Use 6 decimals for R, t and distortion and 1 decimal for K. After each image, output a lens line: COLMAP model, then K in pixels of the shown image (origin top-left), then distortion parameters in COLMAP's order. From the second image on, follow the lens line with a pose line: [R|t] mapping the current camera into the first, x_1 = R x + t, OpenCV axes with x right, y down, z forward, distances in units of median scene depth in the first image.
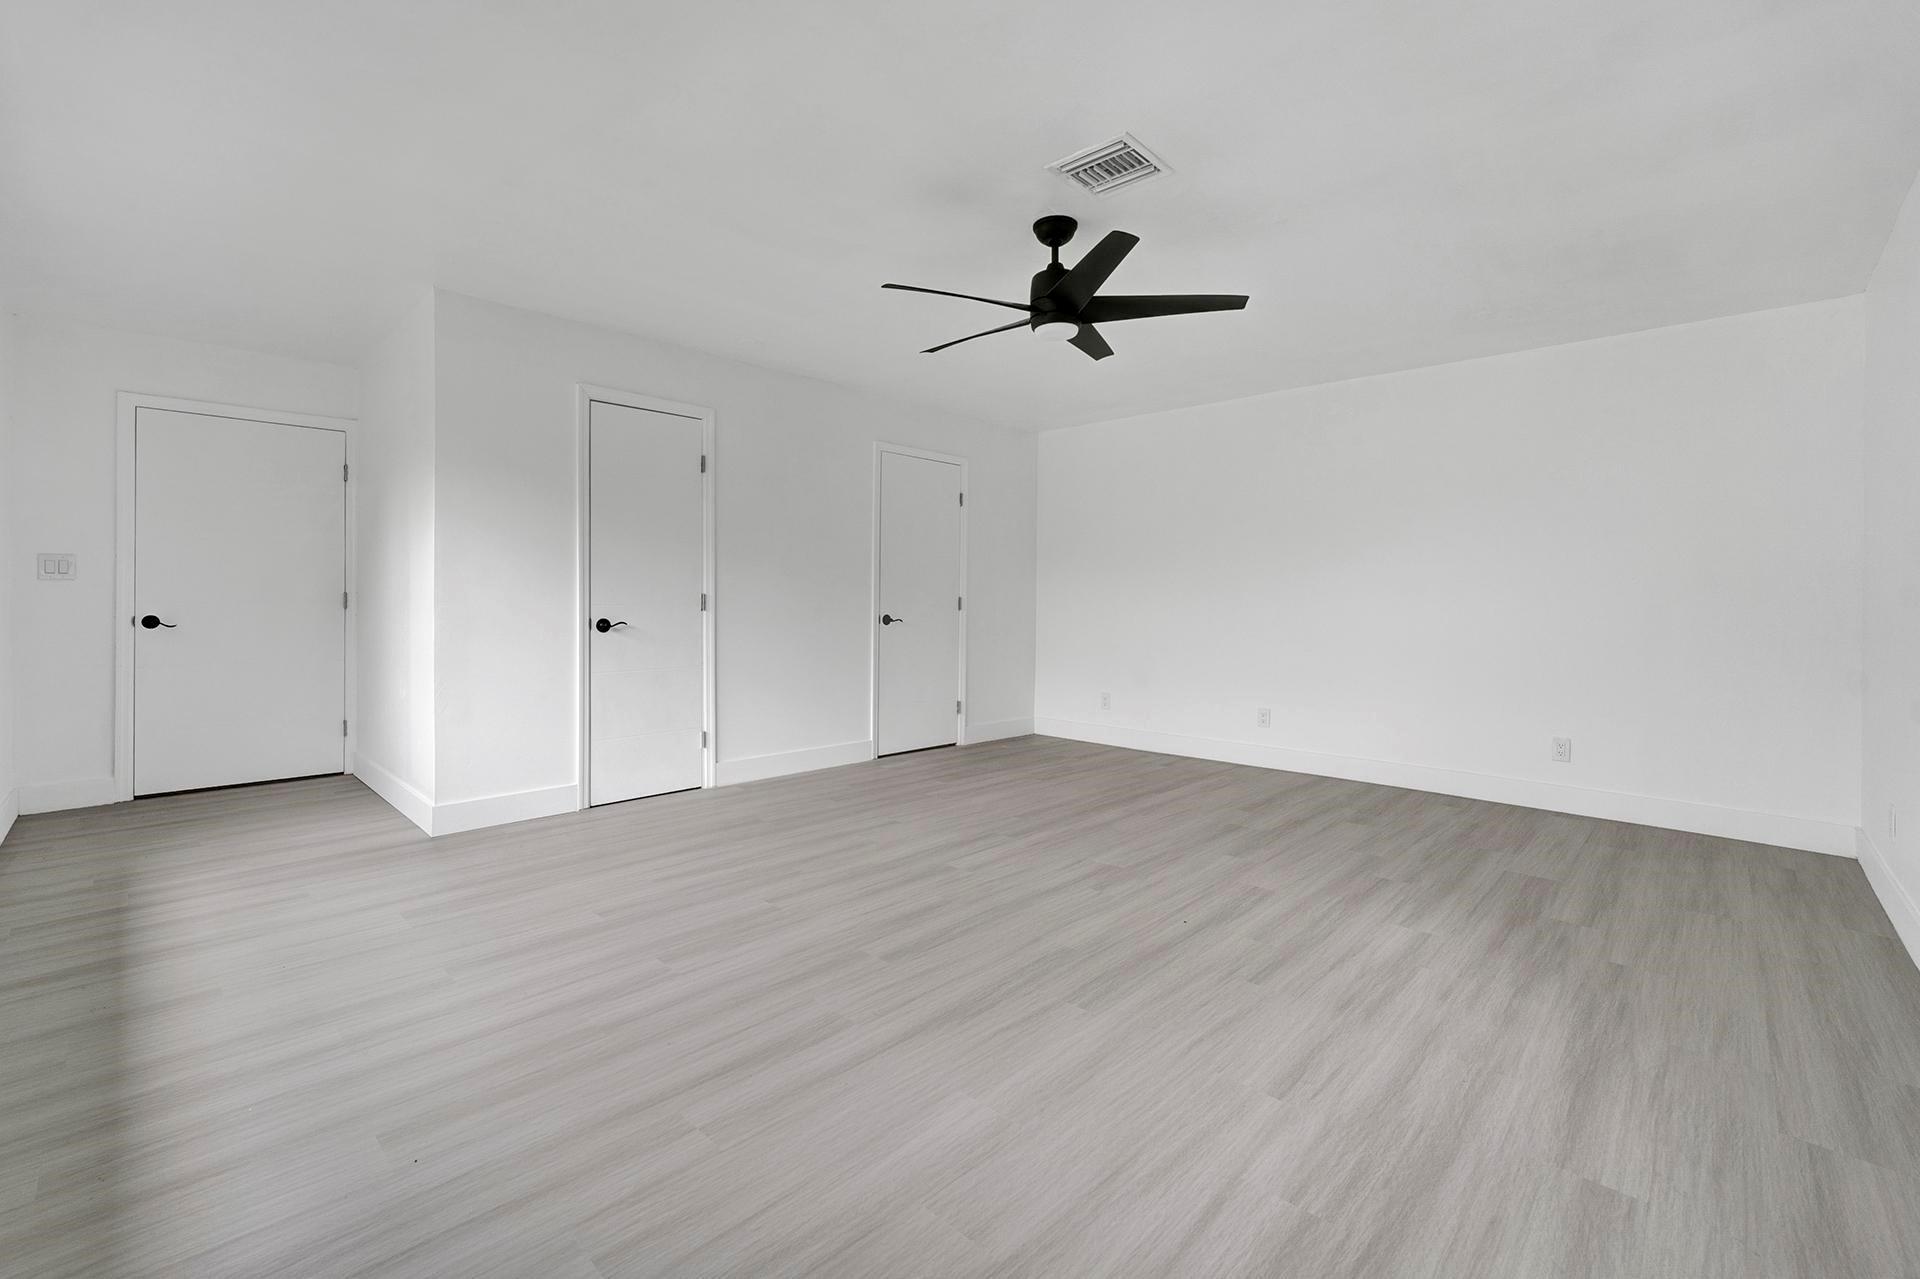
lens RADIAL K [[812.5, 0, 965.4], [0, 812.5, 593.1], [0, 0, 1]] dist [-0.000262, 0.000153]
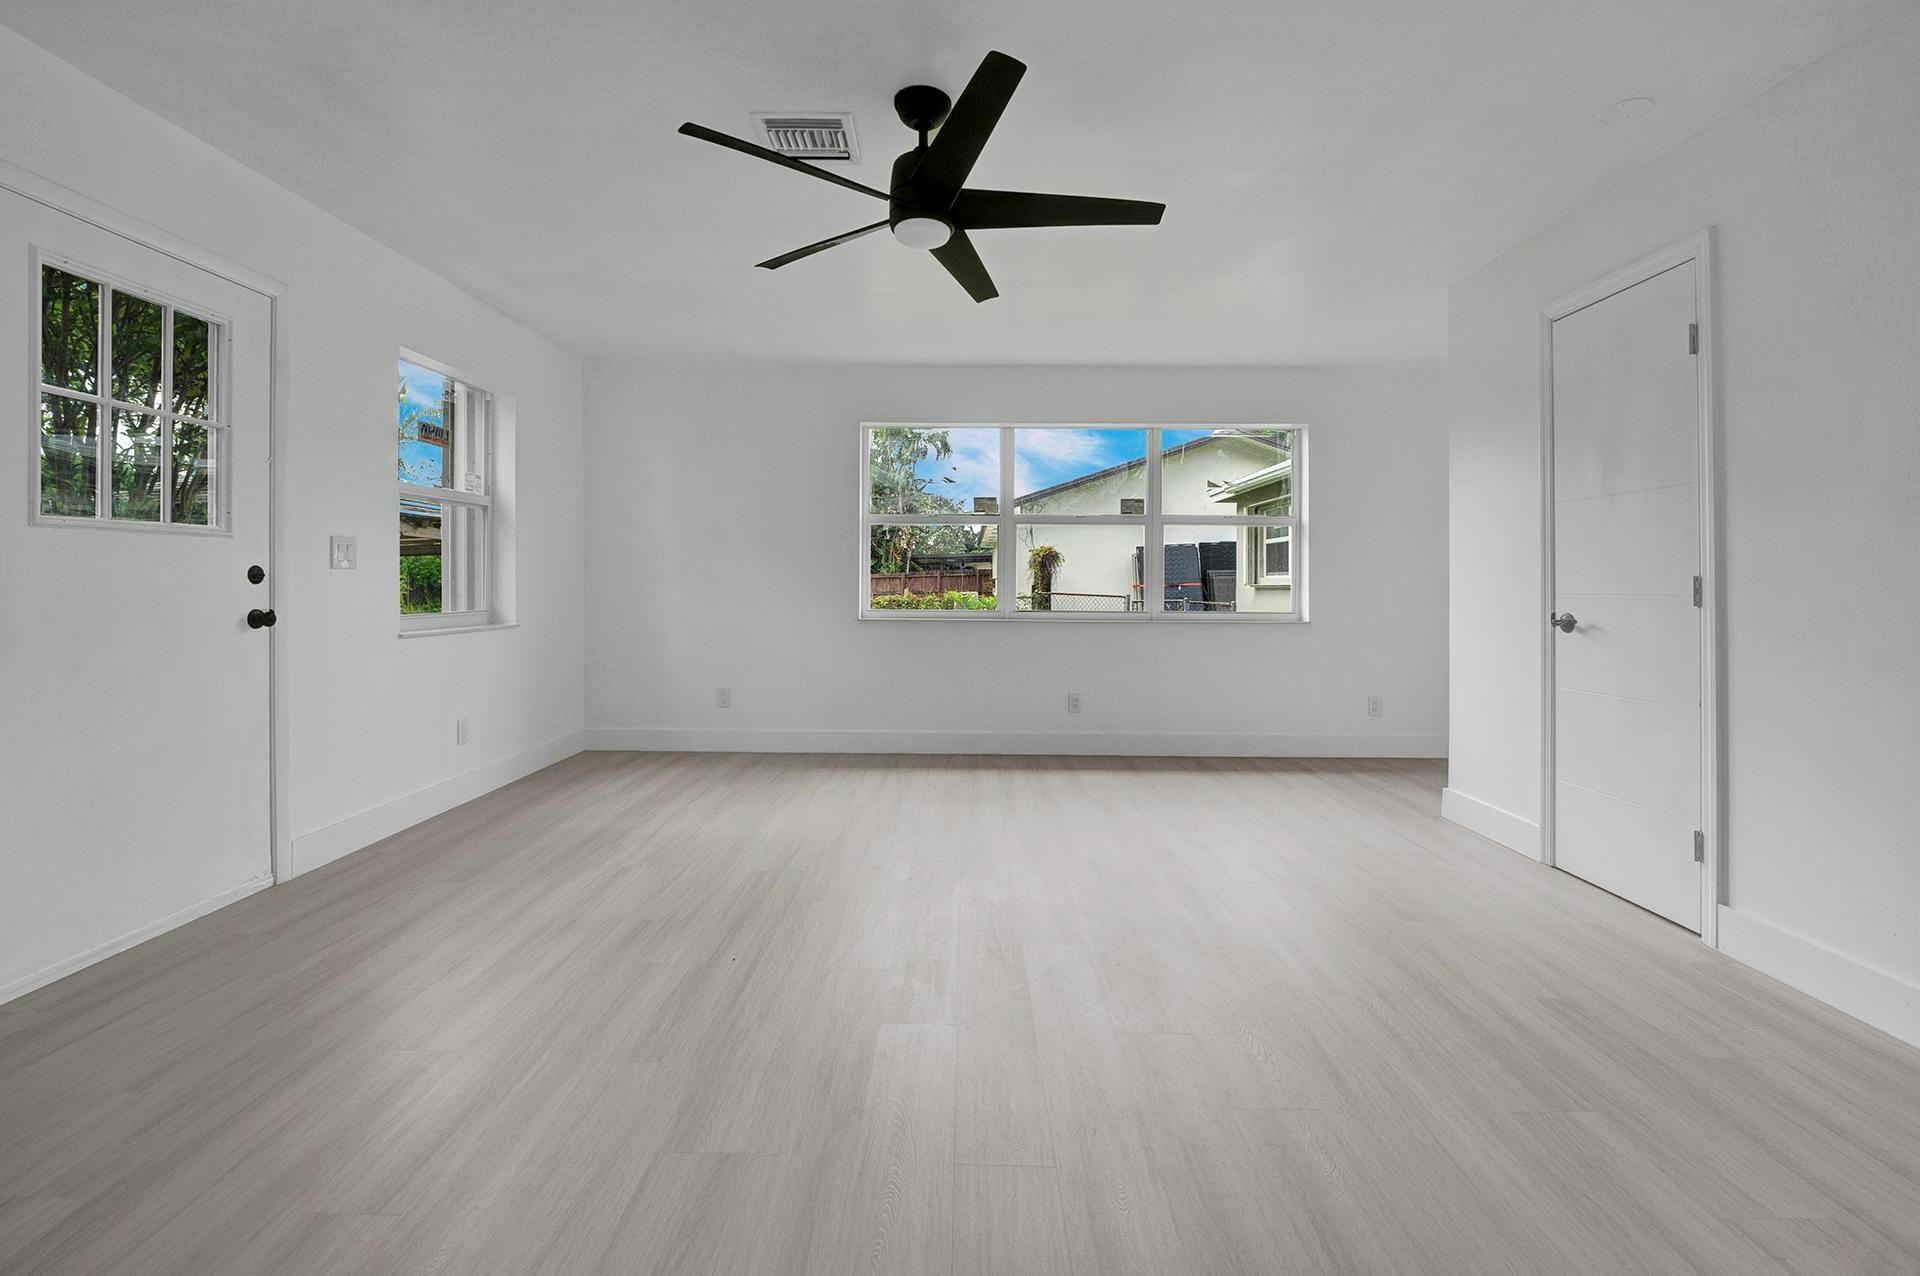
lens RADIAL K [[812.5, 0, 965.4], [0, 812.5, 591.6], [0, 0, 1]] dist [-0.000262, 0.000153]
pose [[-0.725594, -0.003856, -0.688112, 0.608230], [-0.000817, 0.999988, -0.004743, 0.021593], [0.688123, -0.002879, -0.725589, 1.592492]]
